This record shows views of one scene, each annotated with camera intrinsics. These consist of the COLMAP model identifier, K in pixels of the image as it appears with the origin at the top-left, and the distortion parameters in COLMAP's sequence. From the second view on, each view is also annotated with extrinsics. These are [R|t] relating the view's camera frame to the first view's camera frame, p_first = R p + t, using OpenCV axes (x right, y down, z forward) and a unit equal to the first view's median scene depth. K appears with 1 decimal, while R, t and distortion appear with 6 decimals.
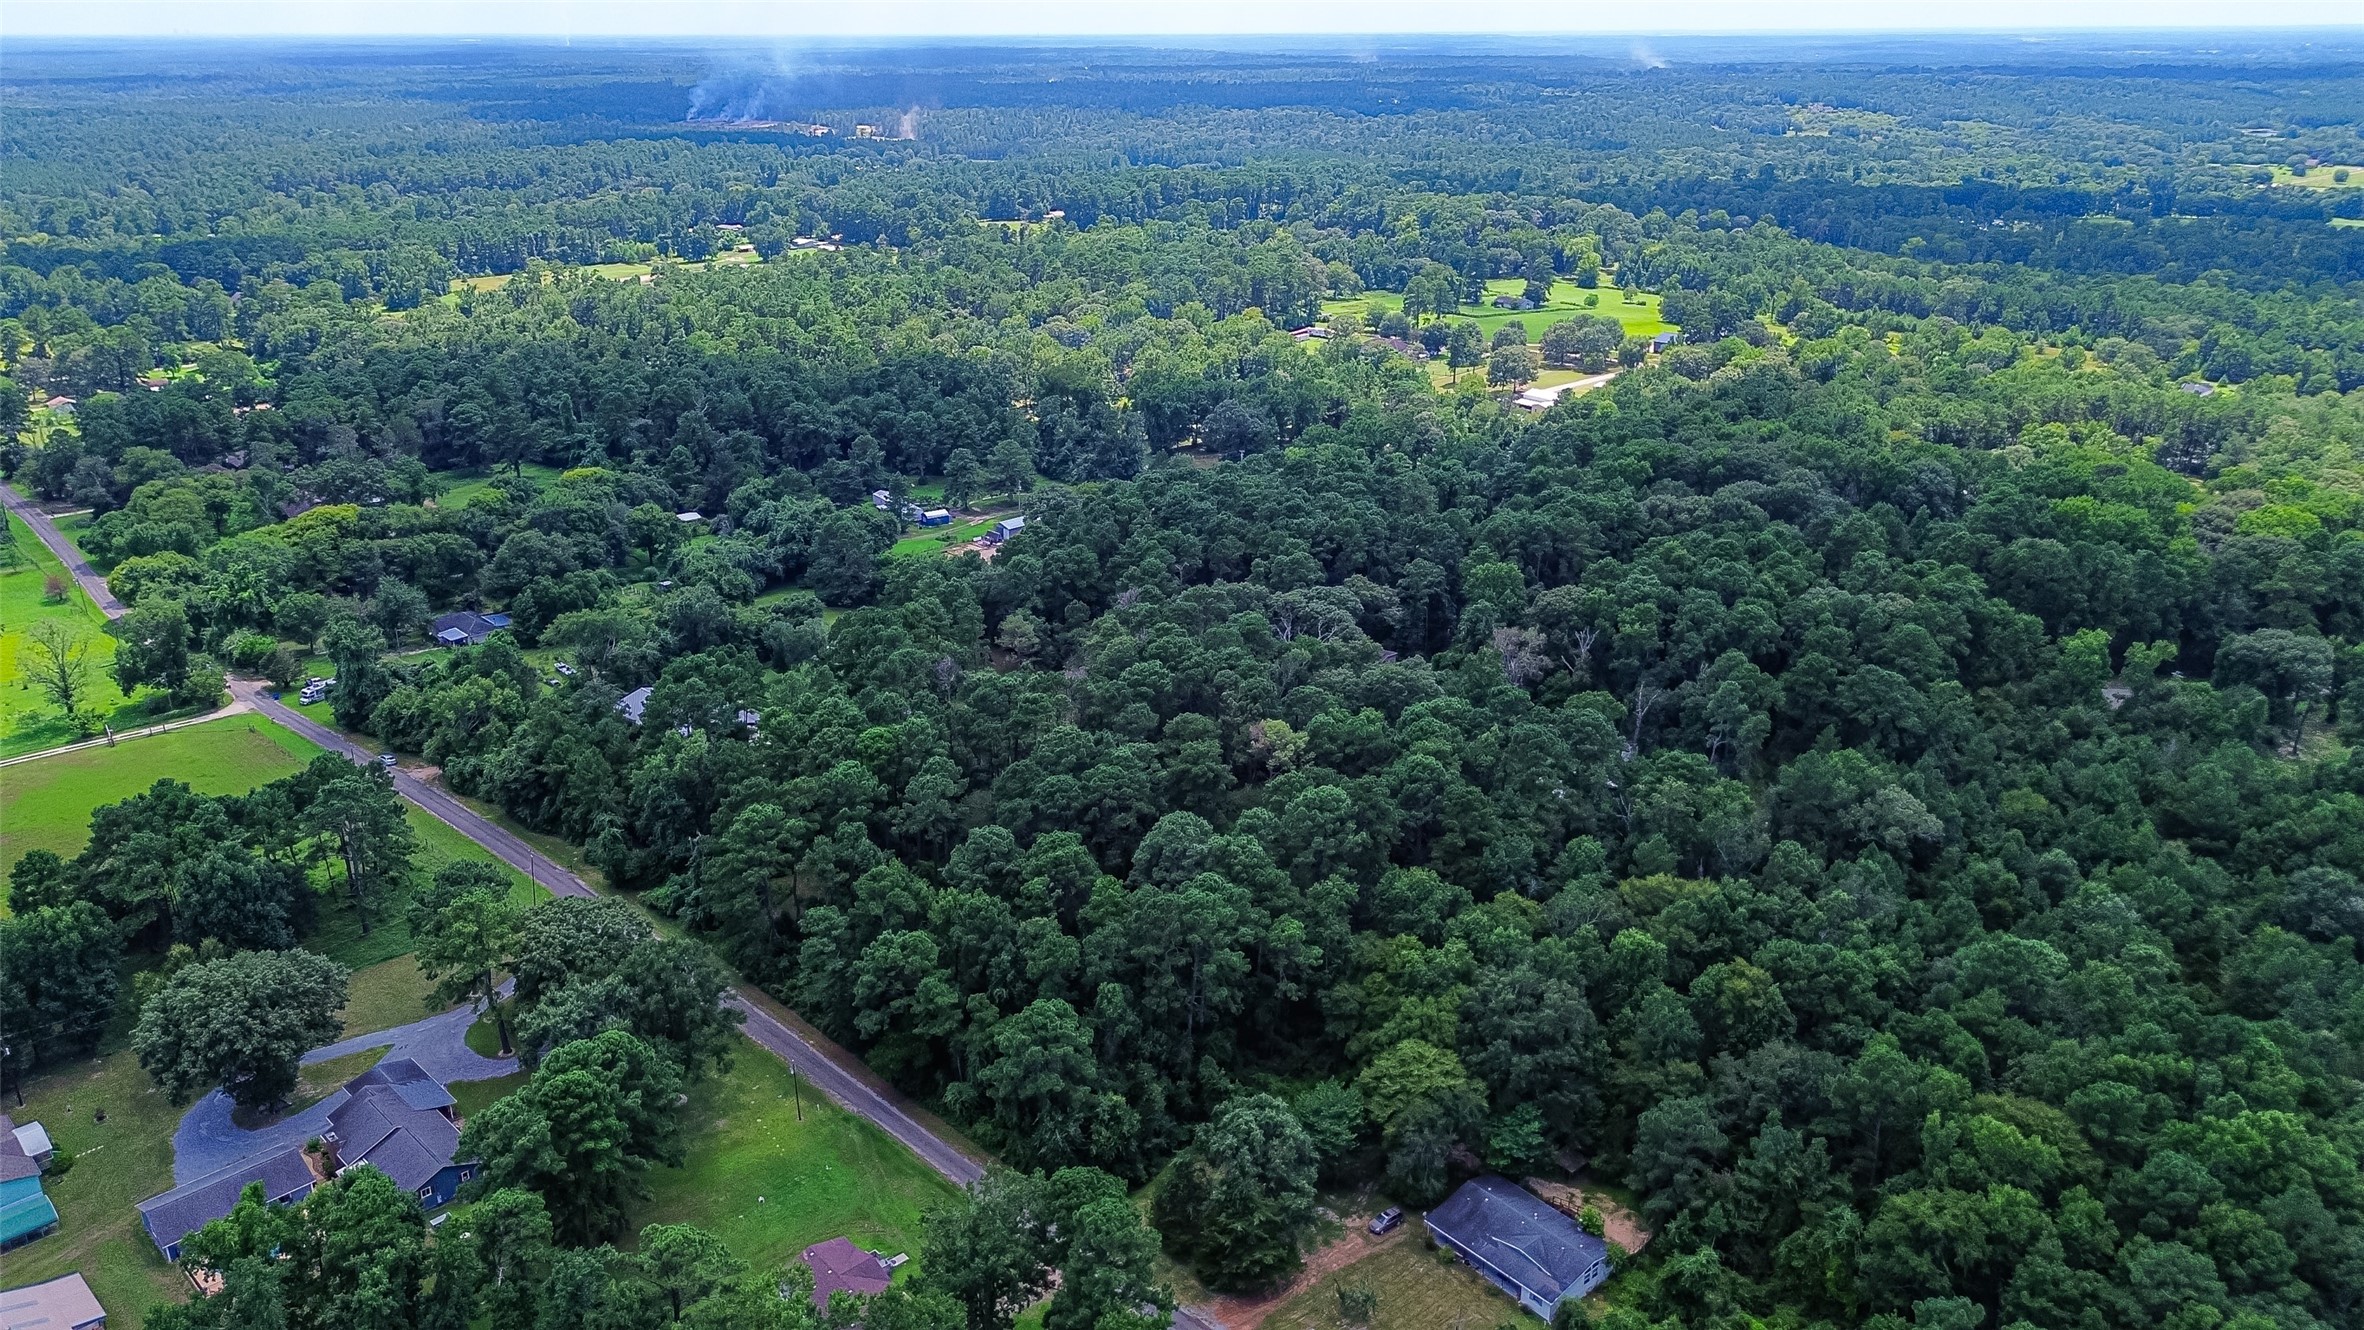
lens RADIAL K [[1675.6, 0, 1180.5], [0, 1675.6, 653.1], [0, 0, 1]] dist [0.070694, -0.065758]
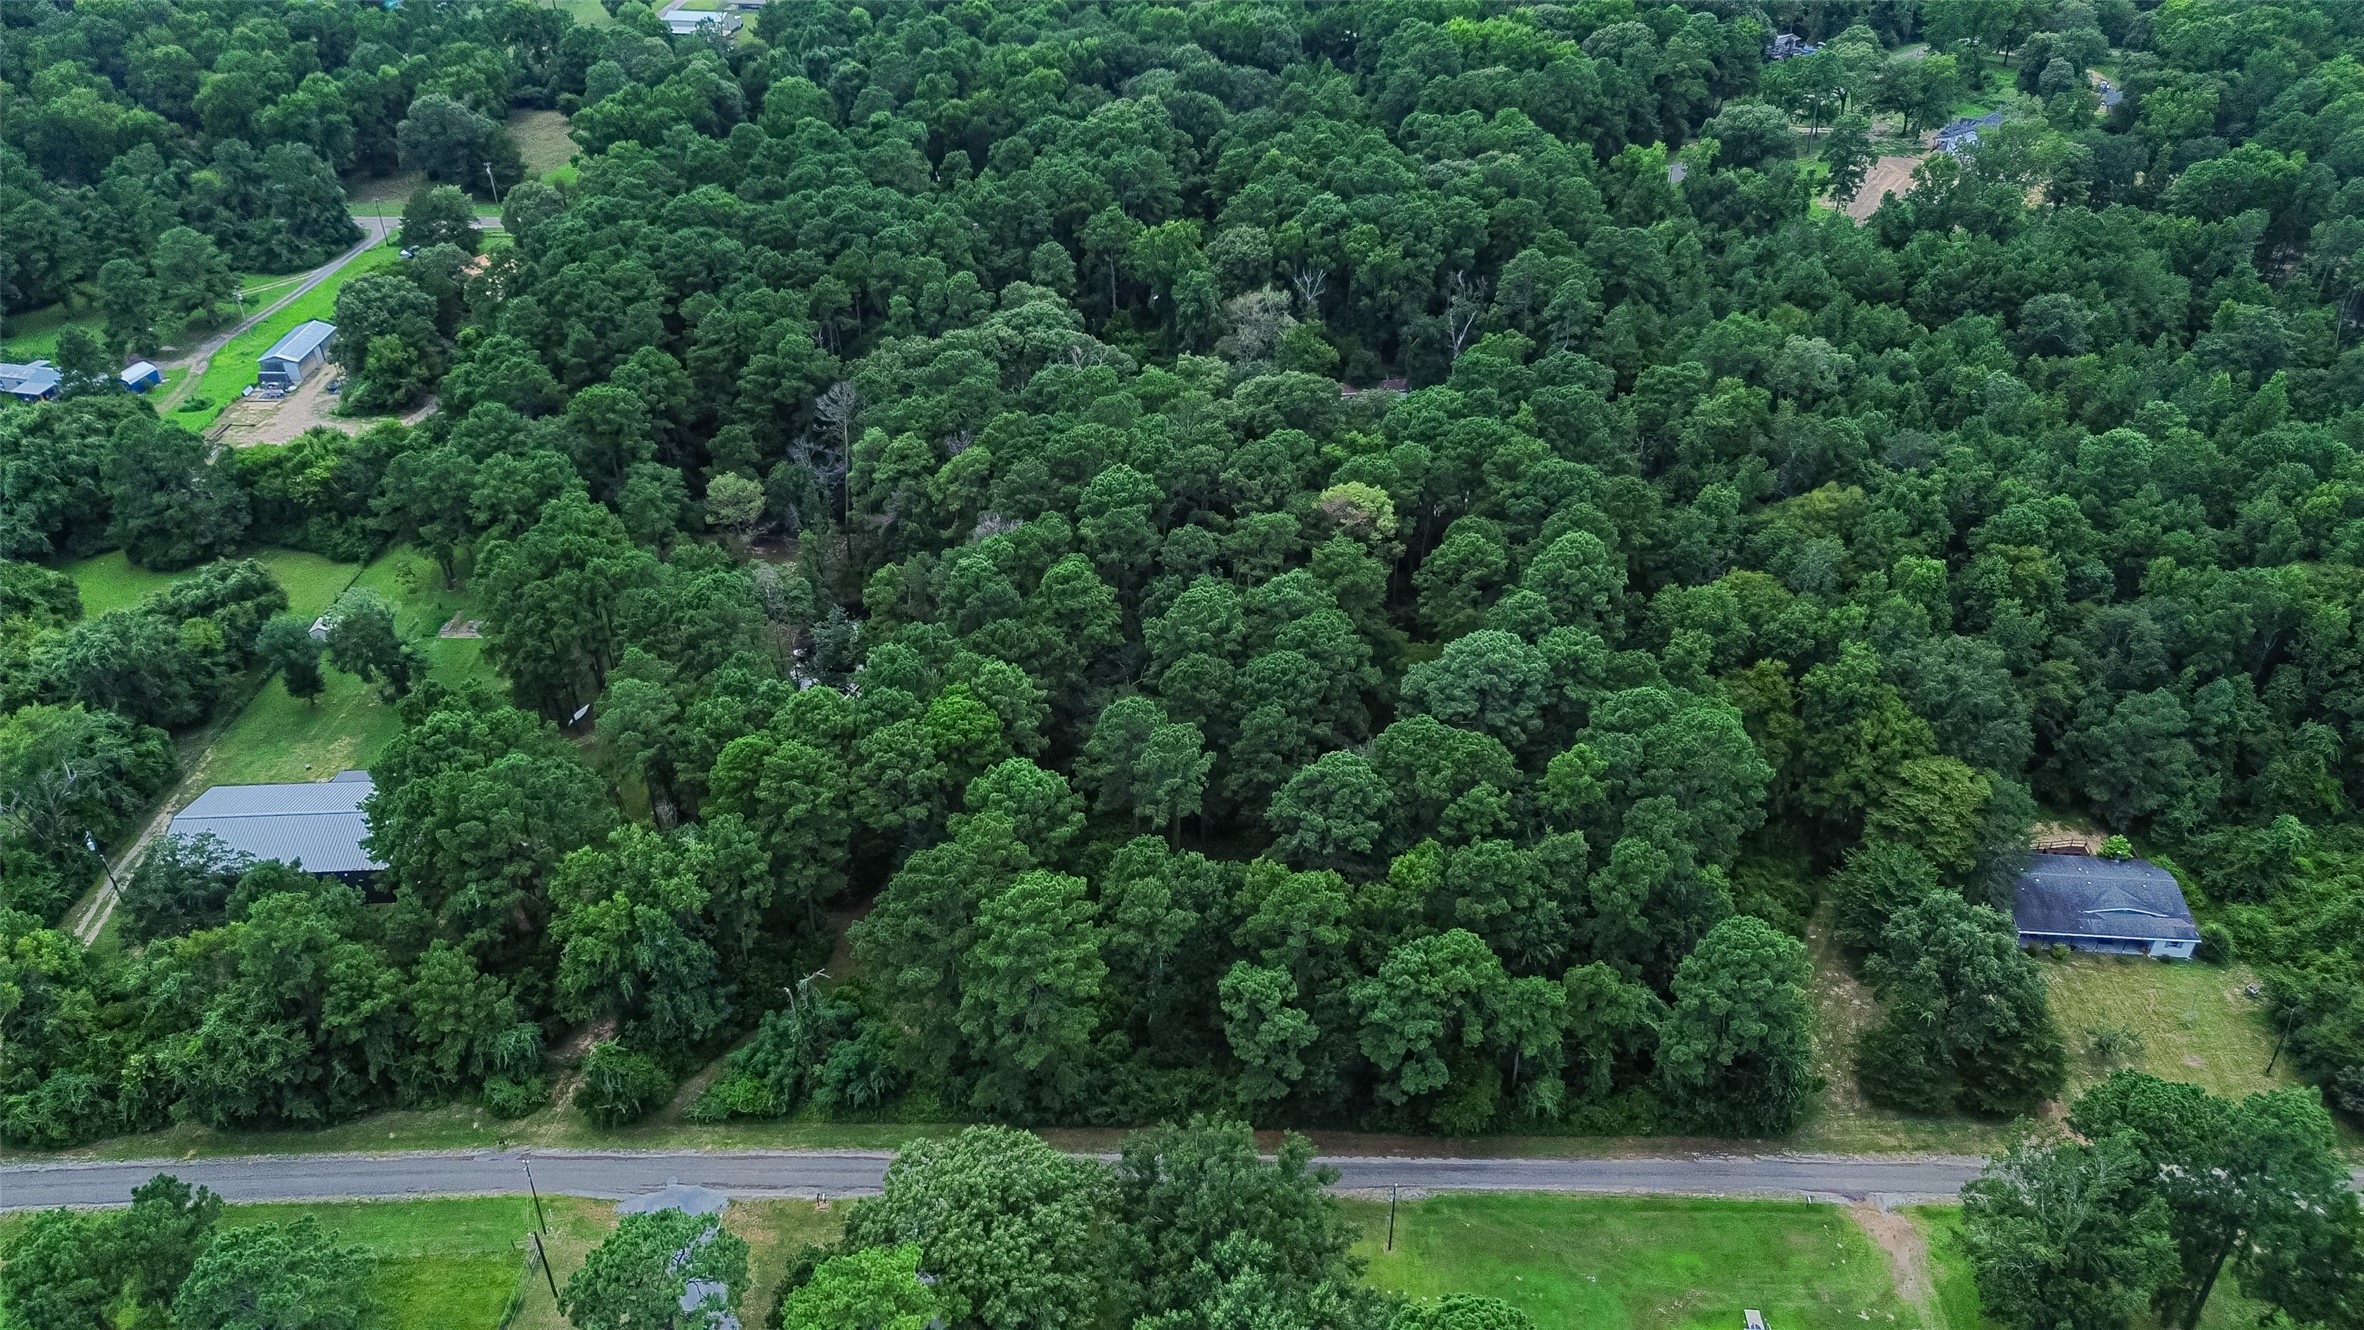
lens RADIAL K [[1675.6, 0, 1180.5], [0, 1675.6, 653.1], [0, 0, 1]] dist [0.070694, -0.065758]
pose [[0.721123, -0.395597, 0.568757, -0.524286], [0.256594, 0.915069, 0.311140, -0.166584], [-0.643538, -0.078431, 0.761385, 0.489026]]
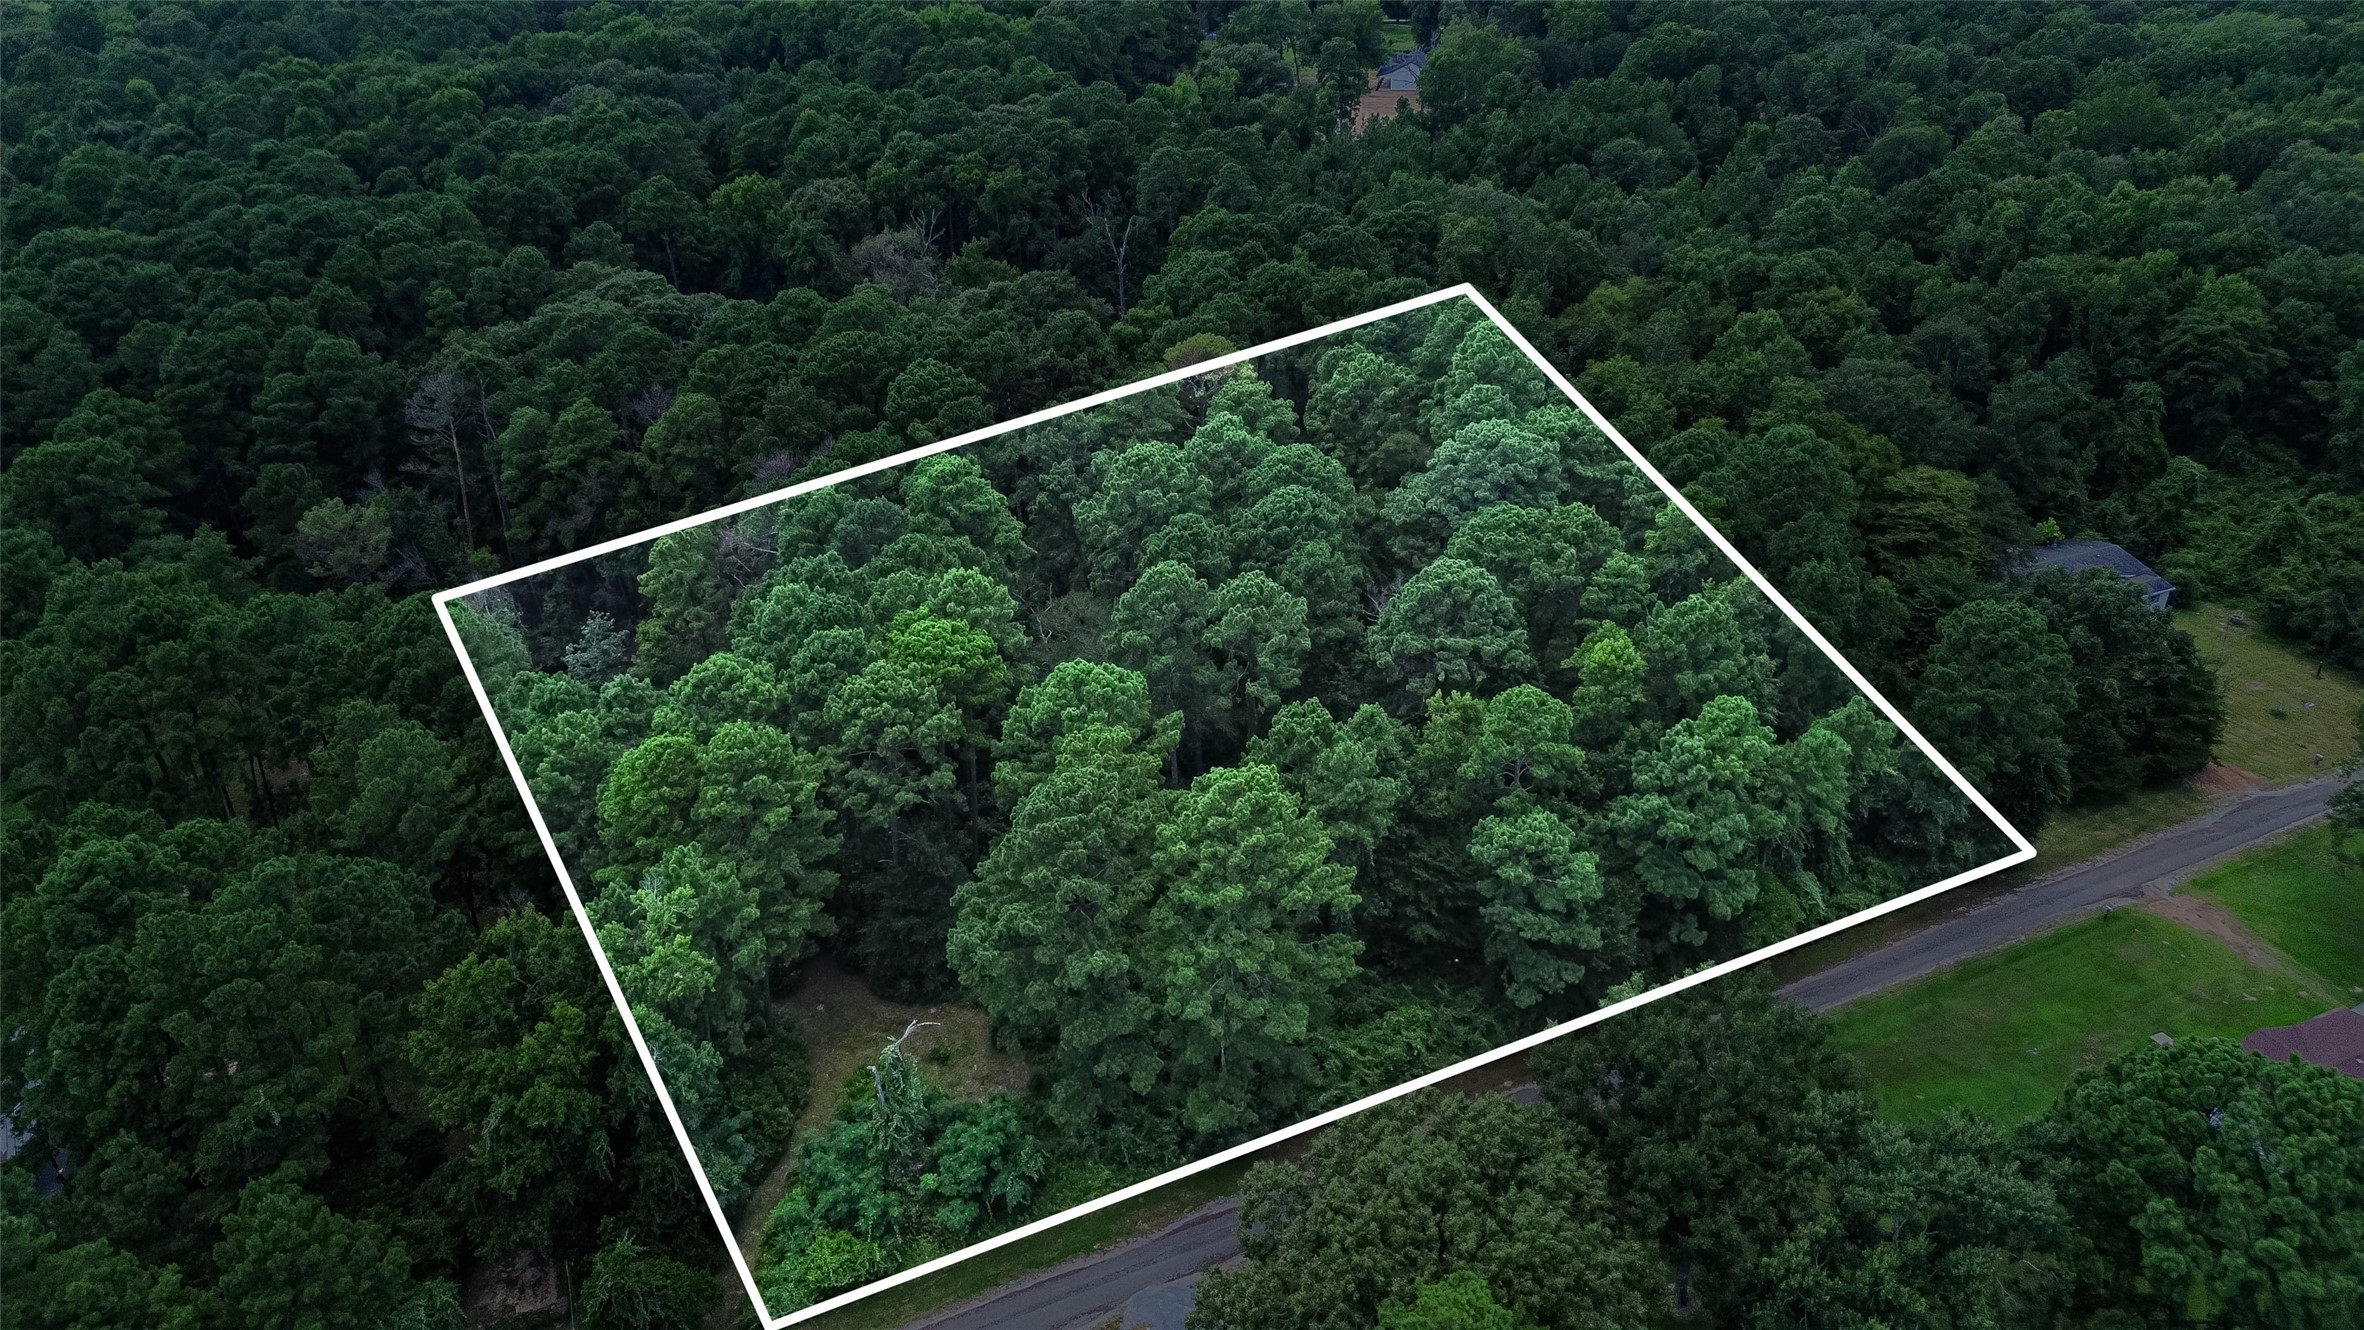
lens RADIAL K [[1675.6, 0, 1180.5], [0, 1675.6, 653.1], [0, 0, 1]] dist [0.070694, -0.065758]
pose [[0.337464, -0.472117, 0.814385, -0.582008], [0.358819, 0.864334, 0.352386, -0.092839], [-0.870268, 0.173299, 0.461086, 0.796302]]
